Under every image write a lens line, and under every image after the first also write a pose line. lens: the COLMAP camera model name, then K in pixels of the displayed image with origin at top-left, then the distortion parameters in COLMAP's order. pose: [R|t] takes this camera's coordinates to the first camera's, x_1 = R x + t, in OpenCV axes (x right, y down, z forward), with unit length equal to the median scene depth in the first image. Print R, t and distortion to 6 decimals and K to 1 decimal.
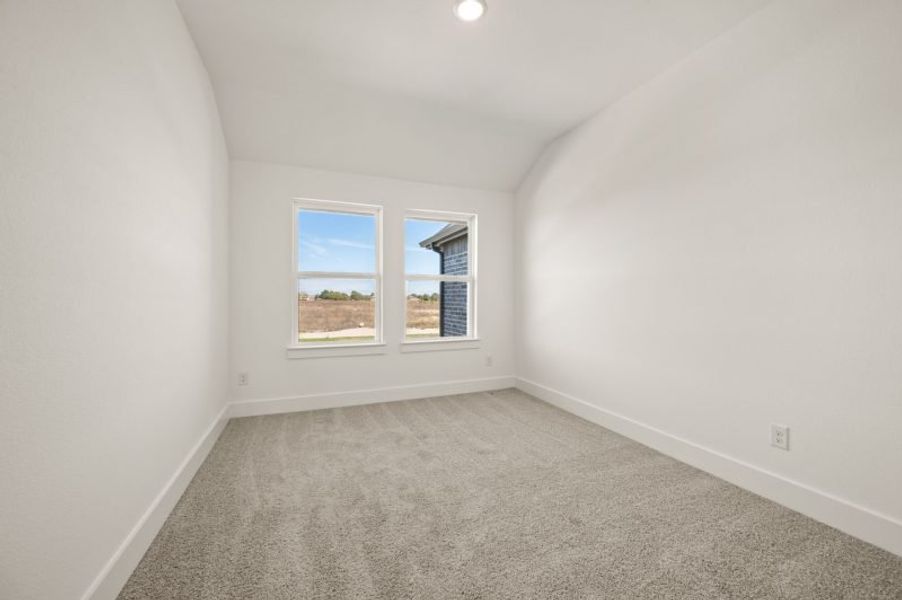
lens RADIAL K [[356.1, 0, 450.5], [0, 356.1, 304.1], [0, 0, 1]] dist [-0.000310, 0.000028]
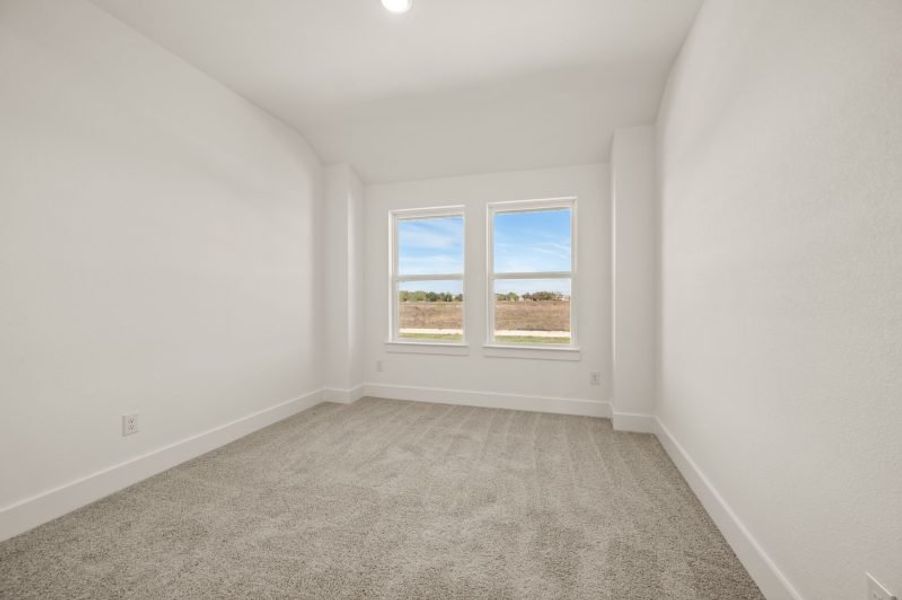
lens RADIAL K [[375.4, 0, 451.2], [0, 375.4, 296.0], [0, 0, 1]] dist [0.000386, 0.000008]
pose [[0.785863, -0.006976, -0.618361, 0.397417], [-0.007361, 0.999760, -0.020633, -0.001322], [0.618357, 0.020767, 0.785623, 0.151525]]
